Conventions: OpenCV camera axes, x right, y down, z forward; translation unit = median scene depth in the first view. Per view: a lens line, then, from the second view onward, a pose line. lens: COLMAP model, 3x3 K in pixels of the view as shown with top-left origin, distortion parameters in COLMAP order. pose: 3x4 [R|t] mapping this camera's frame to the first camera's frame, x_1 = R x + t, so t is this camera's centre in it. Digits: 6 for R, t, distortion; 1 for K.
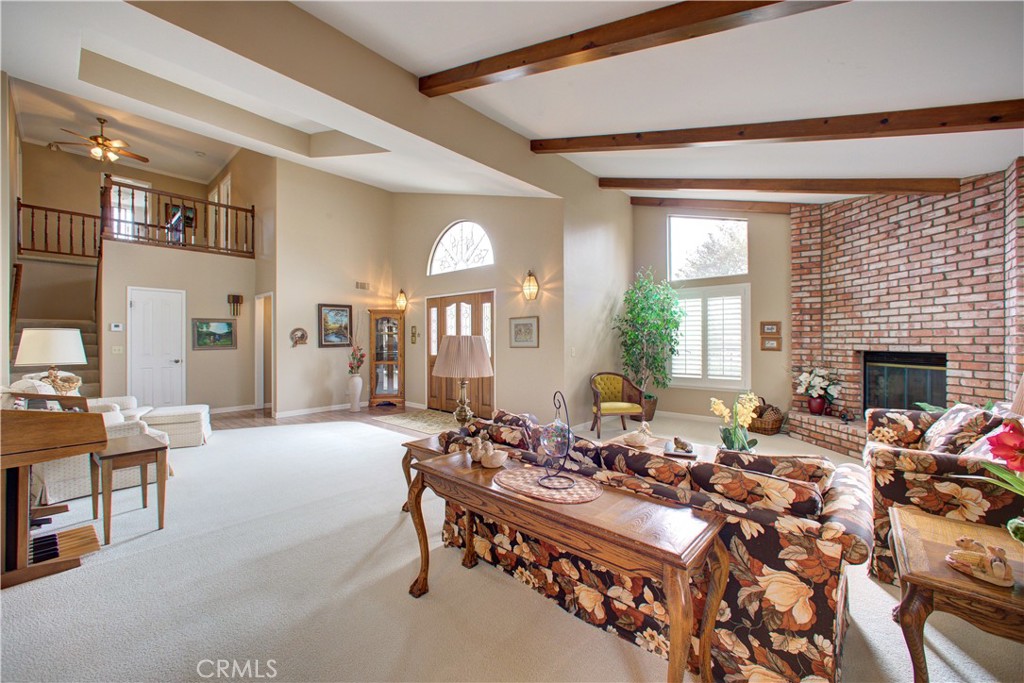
lens RADIAL K [[409.7, 0, 516.5], [0, 409.7, 337.5], [0, 0, 1]] dist [-0.006727, 0.005431]
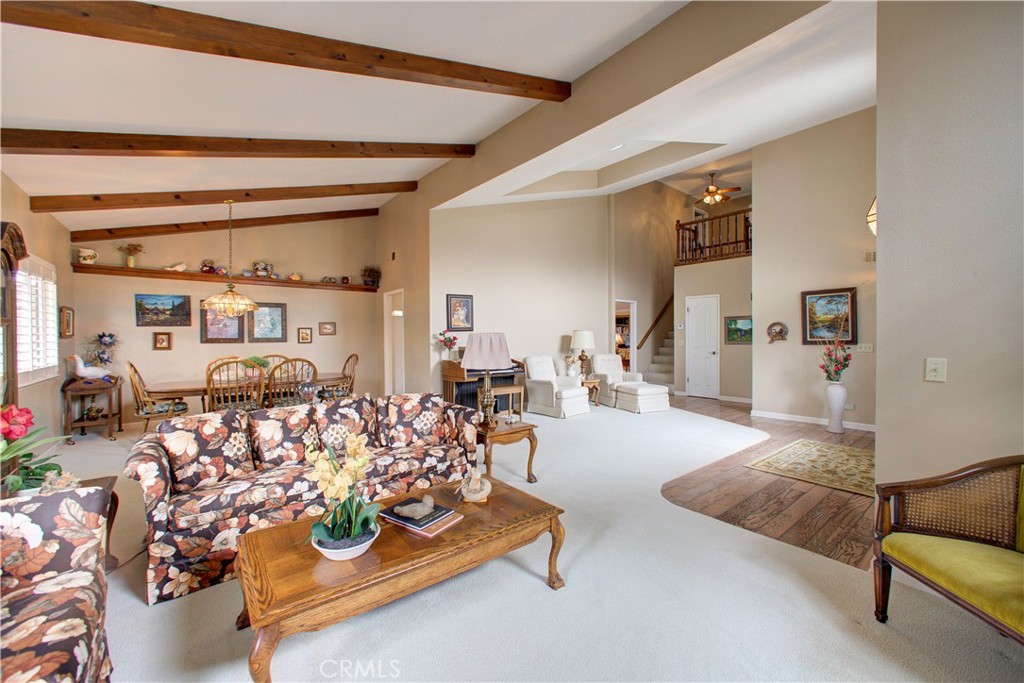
lens RADIAL K [[409.7, 0, 517.0], [0, 409.7, 342.3], [0, 0, 1]] dist [-0.006727, 0.005431]
pose [[-0.166241, 0.016441, -0.985948, 0.451043], [0.010508, 0.999834, 0.014901, 0.001446], [0.986029, -0.007884, -0.166386, 0.585493]]
